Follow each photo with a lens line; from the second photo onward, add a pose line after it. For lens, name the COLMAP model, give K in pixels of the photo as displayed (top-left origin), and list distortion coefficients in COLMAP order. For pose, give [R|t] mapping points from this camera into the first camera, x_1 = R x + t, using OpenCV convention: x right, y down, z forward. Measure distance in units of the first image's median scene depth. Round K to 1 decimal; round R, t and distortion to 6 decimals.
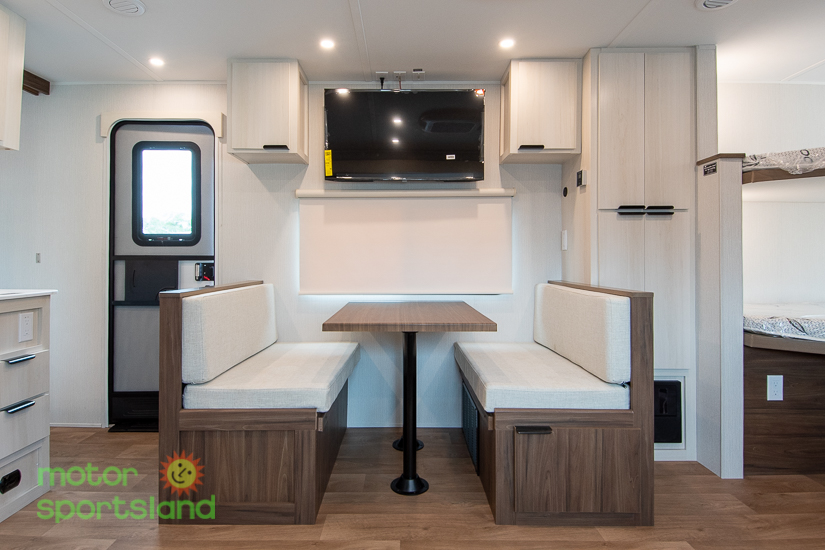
lens RADIAL K [[449.5, 0, 403.9], [0, 449.5, 261.0], [0, 0, 1]] dist [0.001433, -0.022542]
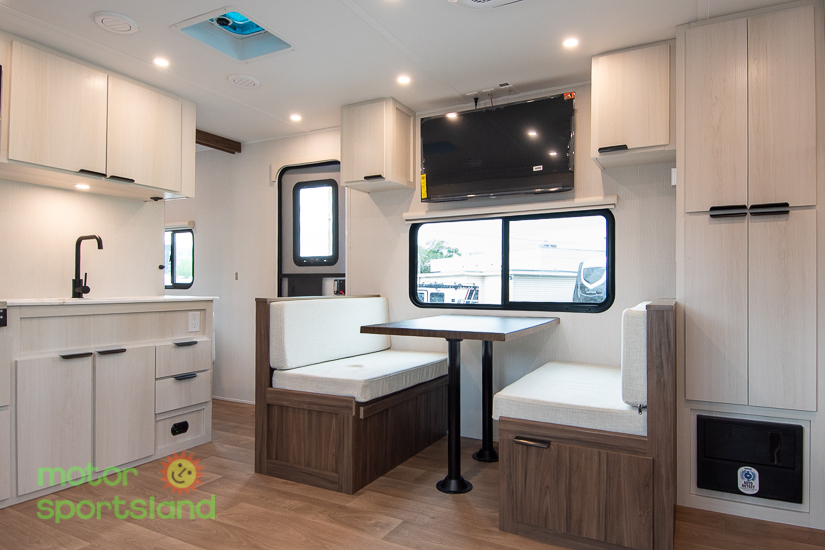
lens RADIAL K [[484.4, 0, 451.0], [0, 484.4, 290.5], [0, 0, 1]] dist [-0.002689, -0.027748]
pose [[0.897834, 0.004364, -0.440312, 0.457239], [-0.001658, 0.999977, 0.006531, 0.028705], [0.440330, -0.005133, 0.897821, -0.023344]]
